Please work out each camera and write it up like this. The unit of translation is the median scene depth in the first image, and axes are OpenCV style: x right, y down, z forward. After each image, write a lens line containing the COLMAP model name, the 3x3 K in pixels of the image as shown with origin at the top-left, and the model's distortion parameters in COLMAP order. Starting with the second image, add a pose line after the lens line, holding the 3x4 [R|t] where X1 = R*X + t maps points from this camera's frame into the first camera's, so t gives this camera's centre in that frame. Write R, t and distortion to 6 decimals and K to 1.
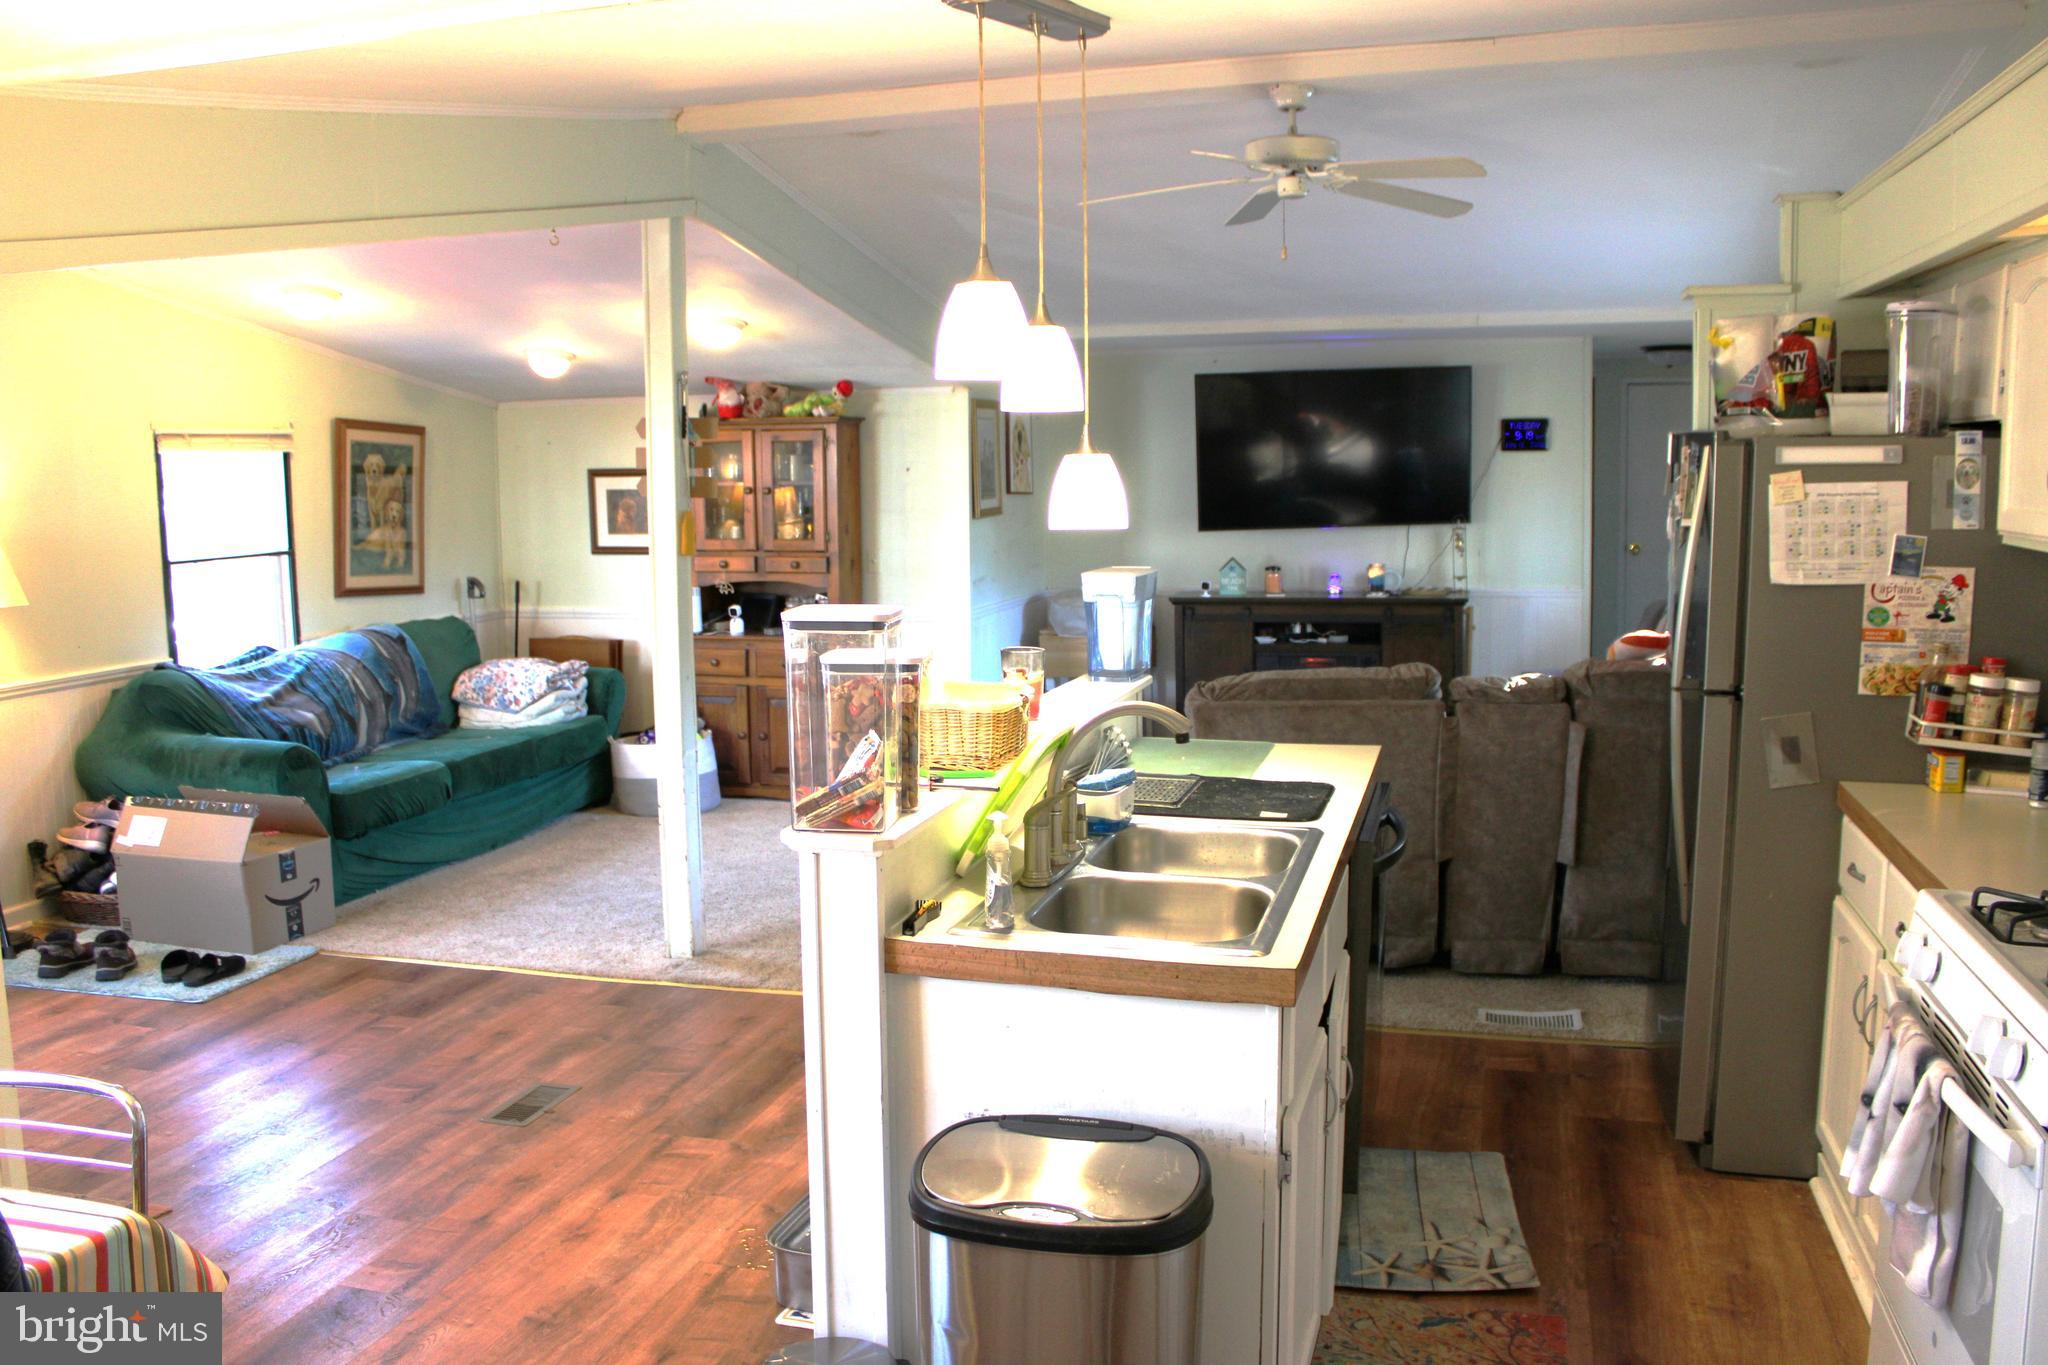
lens RADIAL K [[1711.6, 0, 1021.3], [0, 1711.6, 688.7], [0, 0, 1]] dist [-0.057901, 0.005585]
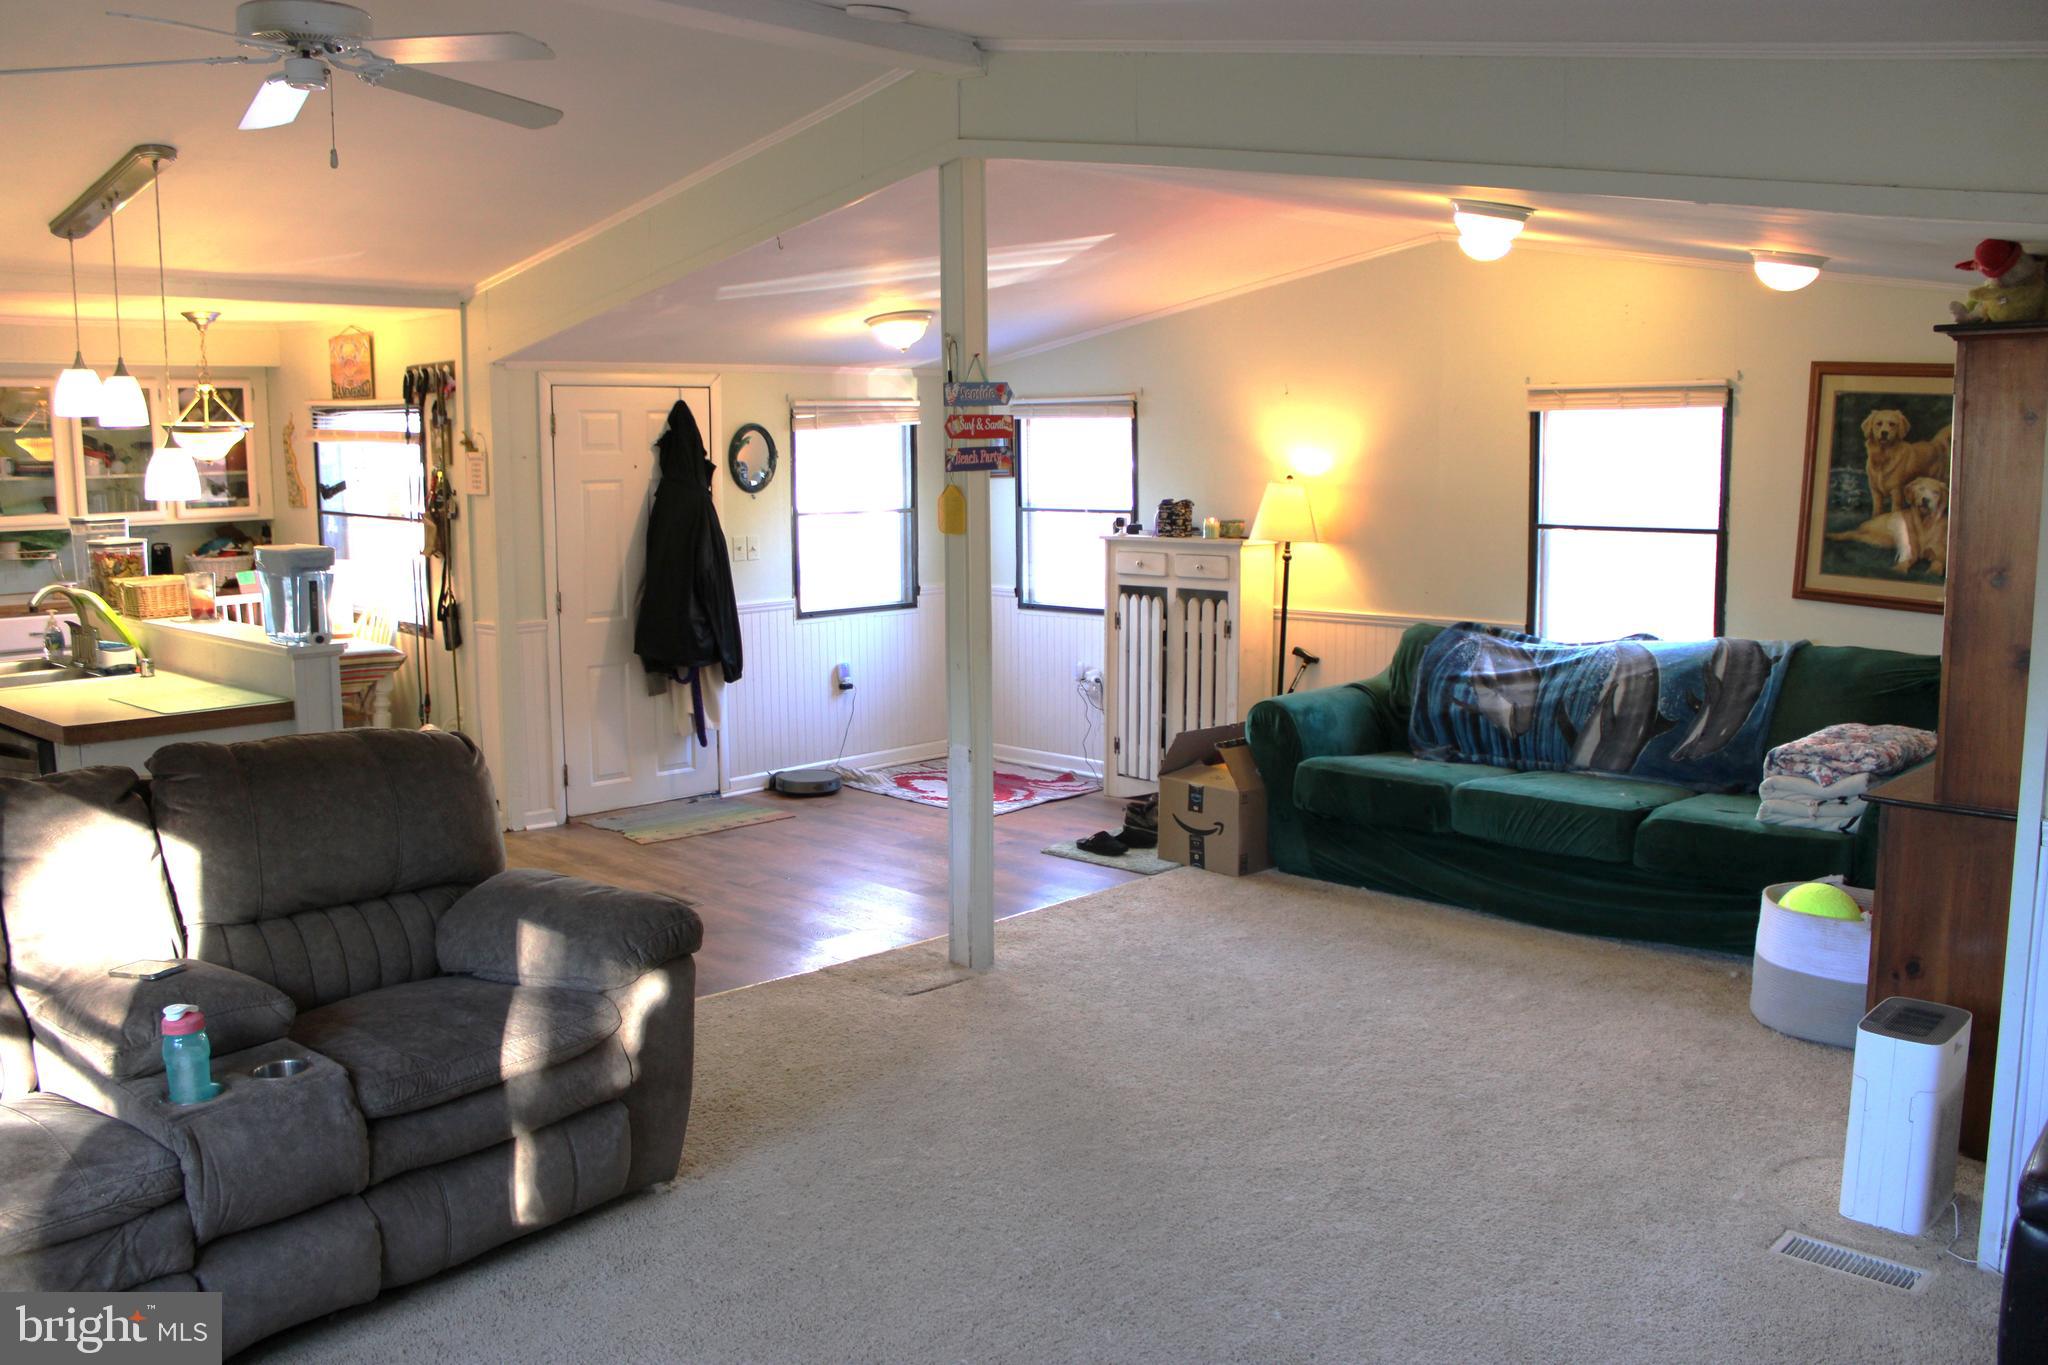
lens RADIAL K [[1711.6, 0, 1025.2], [0, 1711.6, 683.1], [0, 0, 1]] dist [-0.057901, 0.005585]
pose [[-0.471877, 0.138421, -0.870731, 0.673081], [-0.098314, 0.973178, 0.207987, -0.220570], [0.876166, 0.183749, -0.445612, 1.627840]]
